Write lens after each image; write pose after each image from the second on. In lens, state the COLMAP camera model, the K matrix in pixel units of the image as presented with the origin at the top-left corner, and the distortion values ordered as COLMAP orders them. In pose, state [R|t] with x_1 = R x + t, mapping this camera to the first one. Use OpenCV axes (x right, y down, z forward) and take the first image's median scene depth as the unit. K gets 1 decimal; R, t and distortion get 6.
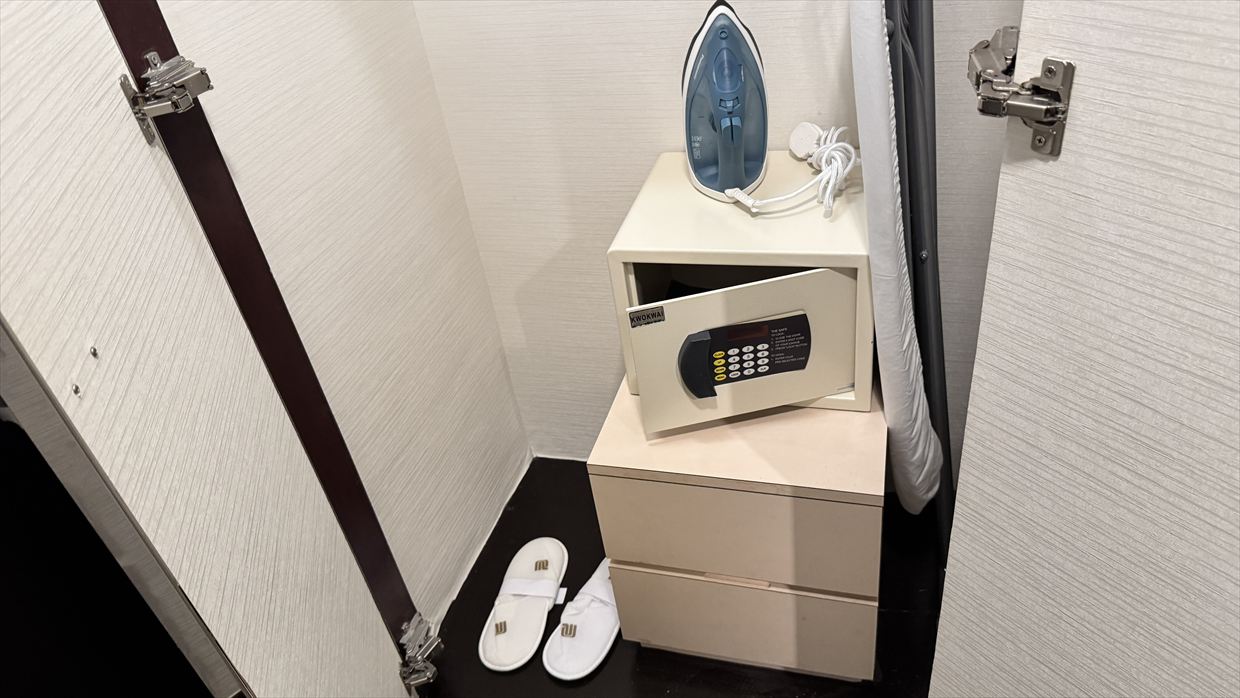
lens RADIAL K [[870.2, 0, 617.4], [0, 870.2, 354.5], [0, 0, 1]] dist [0.090687, -0.141407]
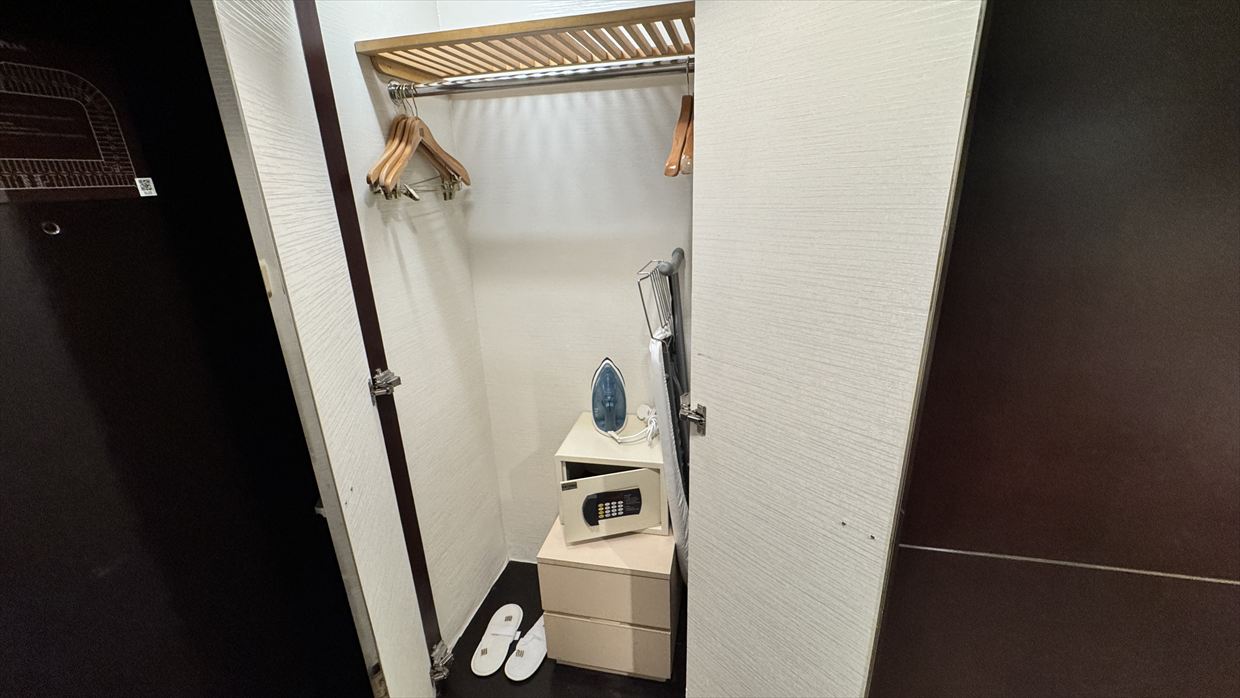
lens RADIAL K [[490.9, 0, 616.3], [0, 490.9, 347.6], [0, 0, 1]] dist [-0.000797, -0.000180]
pose [[0.993702, 0.070041, 0.087467, 0.016657], [-0.038333, 0.945963, -0.322002, 0.020341], [-0.105293, 0.316621, 0.942690, -0.305631]]
